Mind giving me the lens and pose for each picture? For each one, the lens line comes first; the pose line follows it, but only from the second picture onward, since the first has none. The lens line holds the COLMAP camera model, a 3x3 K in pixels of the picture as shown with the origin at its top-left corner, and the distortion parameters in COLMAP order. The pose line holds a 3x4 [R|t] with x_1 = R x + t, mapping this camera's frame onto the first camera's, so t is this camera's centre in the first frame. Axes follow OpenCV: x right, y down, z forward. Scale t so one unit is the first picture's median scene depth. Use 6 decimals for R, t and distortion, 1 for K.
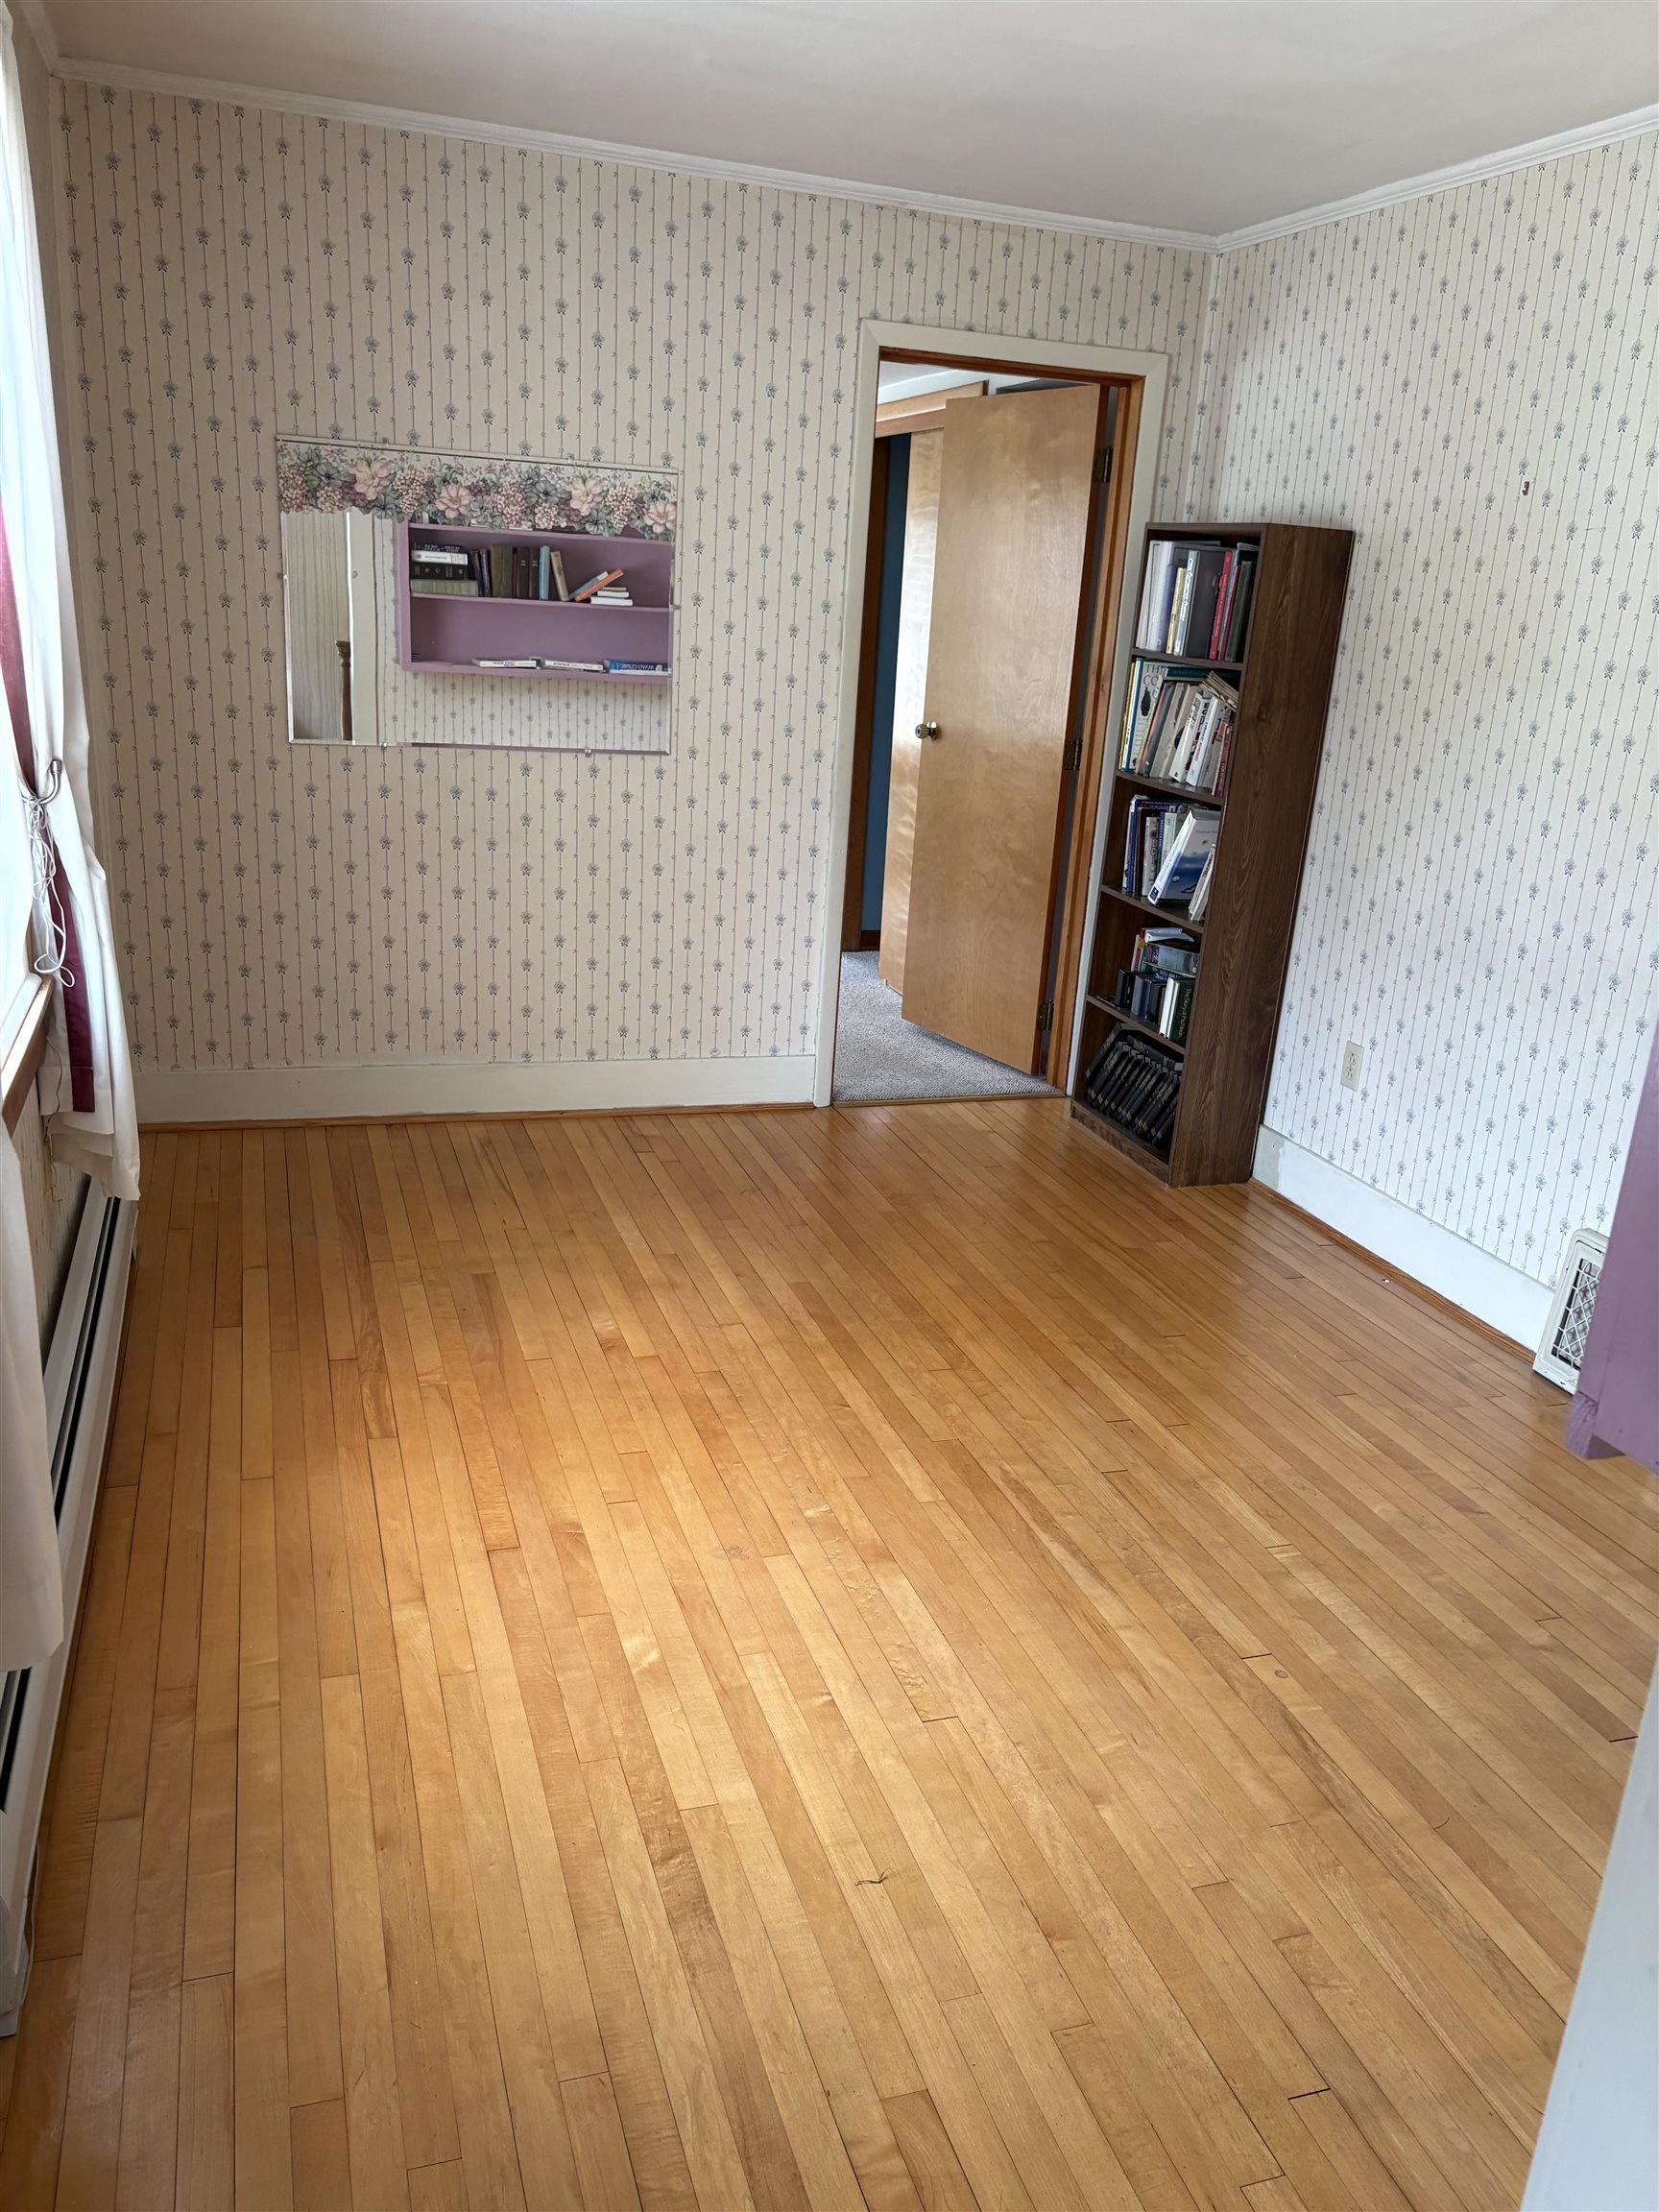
lens RADIAL K [[1684.1, 0, 832.9], [0, 1684.1, 1101.8], [0, 0, 1]] dist [0.065058, -0.039464]
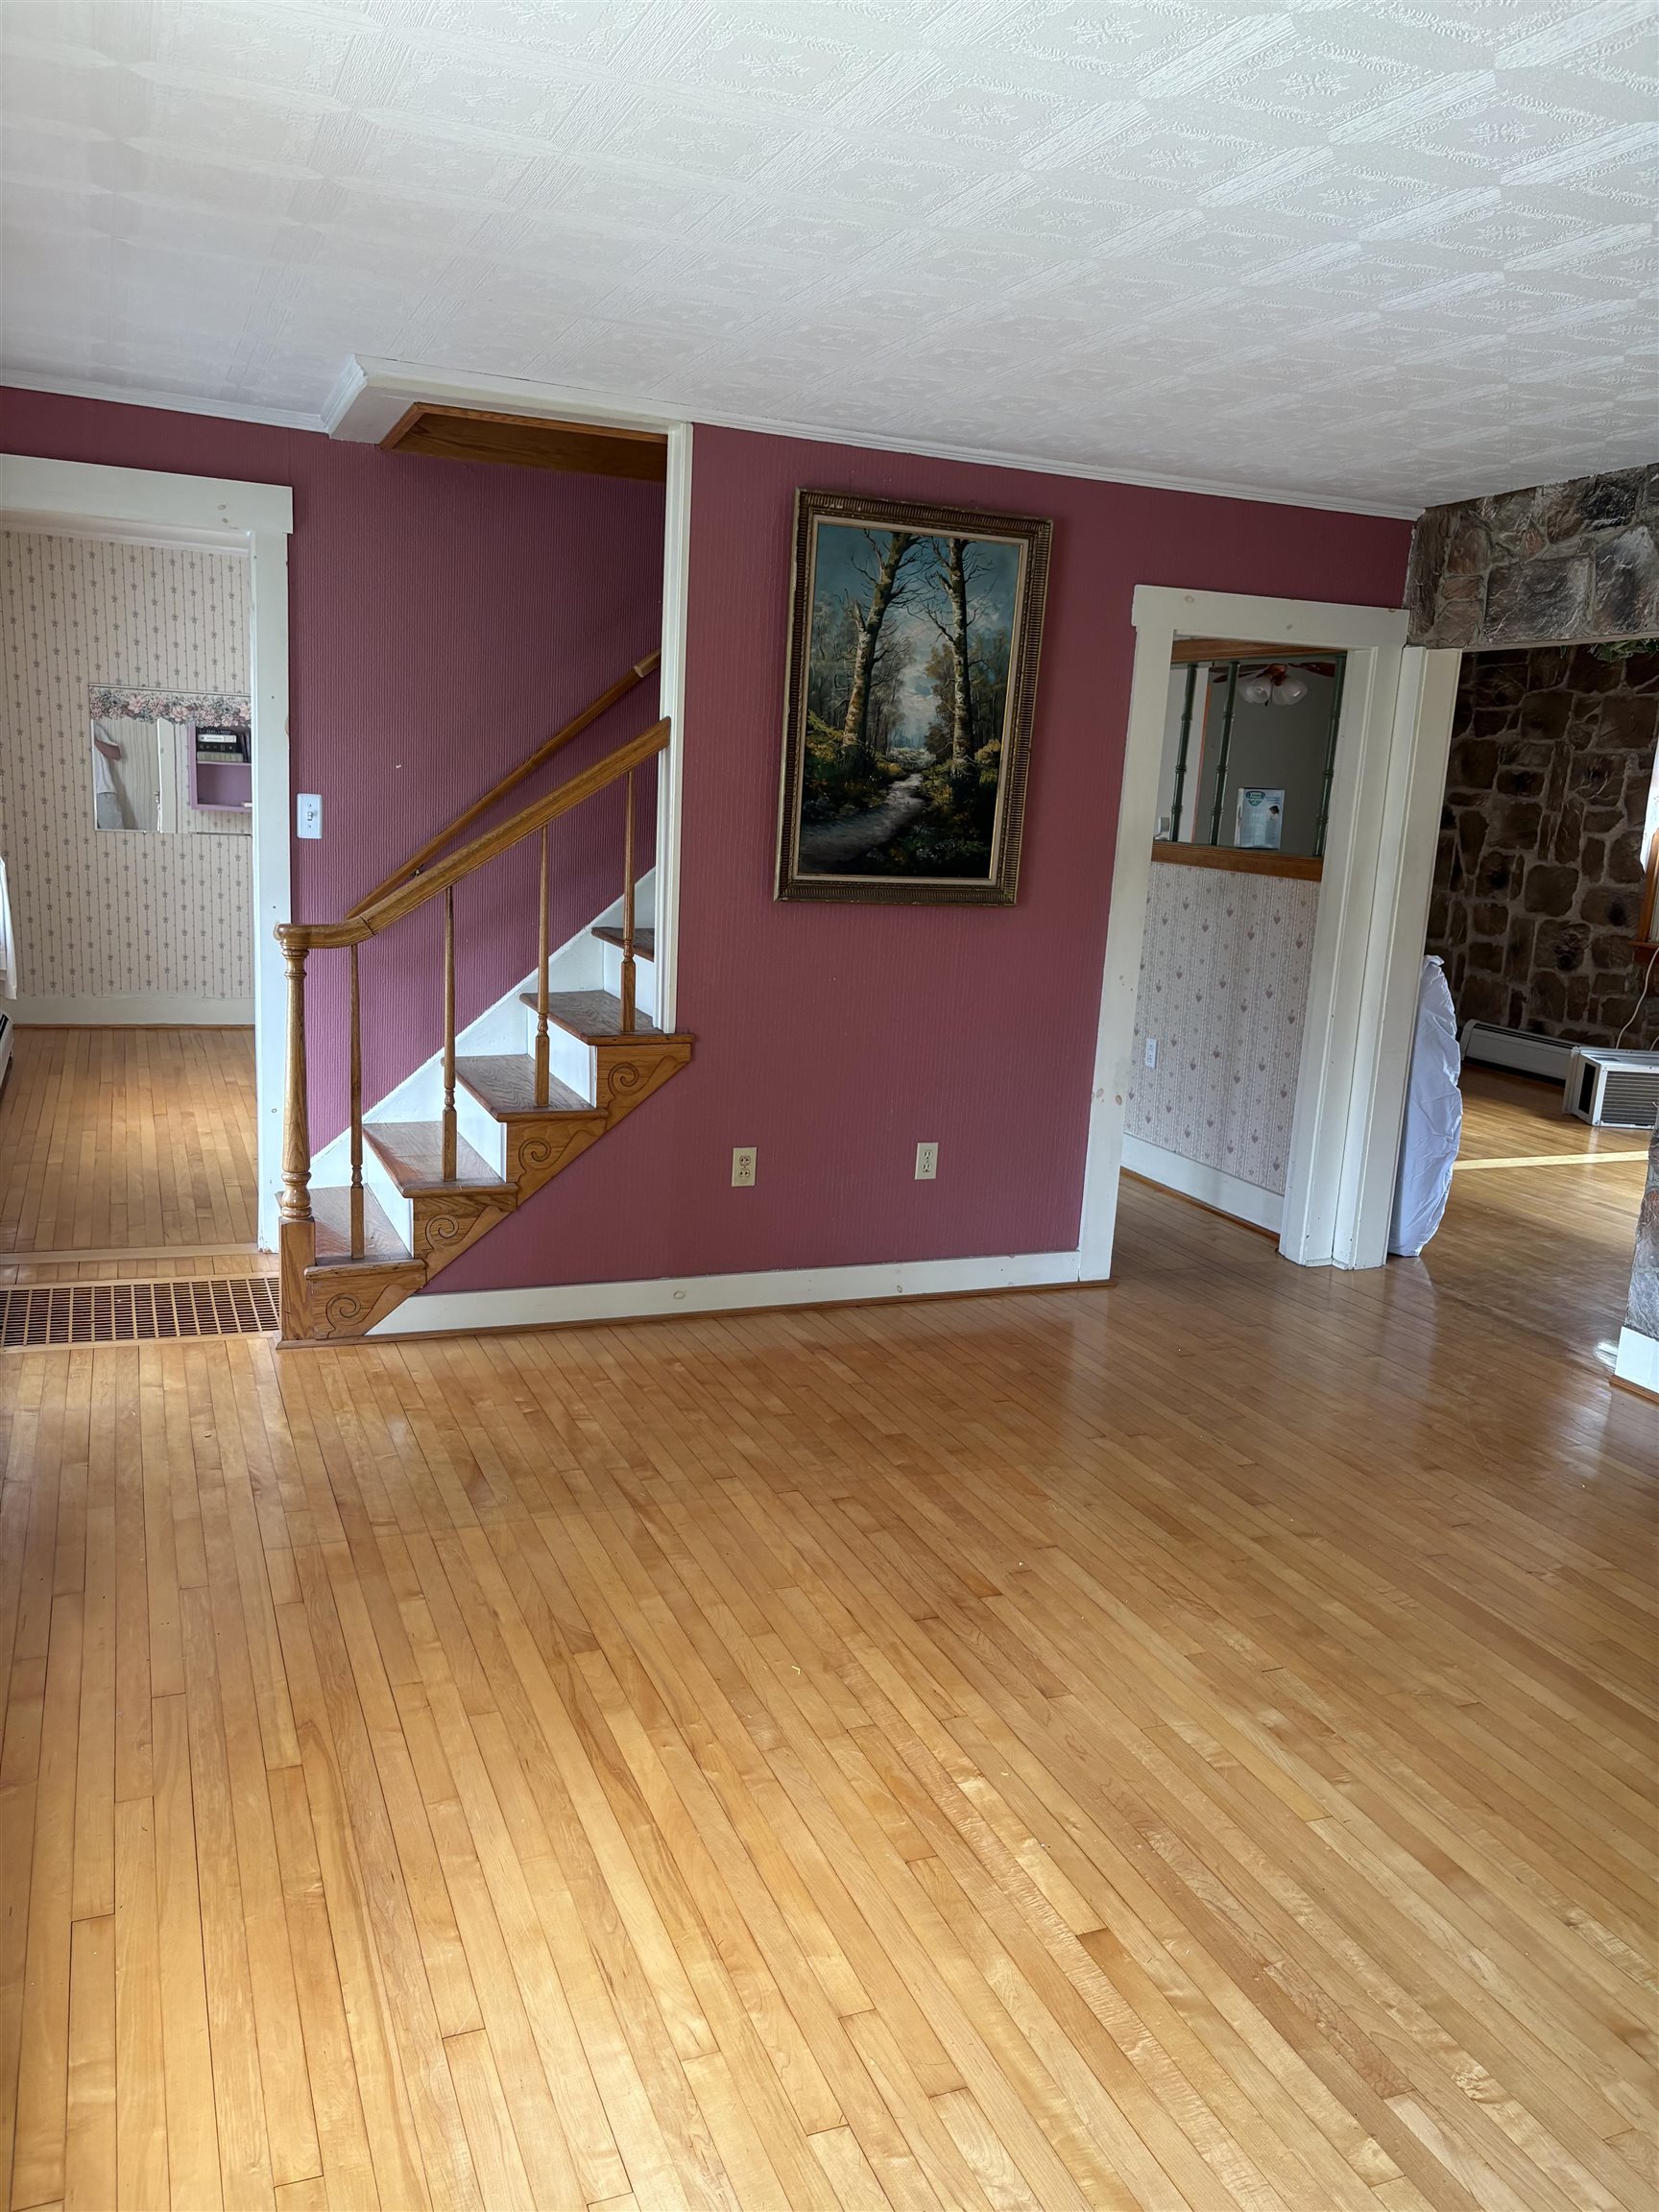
lens RADIAL K [[1684.1, 0, 822.8], [0, 1684.1, 1117.1], [0, 0, 1]] dist [0.065058, -0.039464]
pose [[0.998008, -0.017742, 0.060538, 0.417816], [0.022927, 0.996026, -0.086059, 0.324387], [-0.058770, 0.087275, 0.994449, -1.041067]]
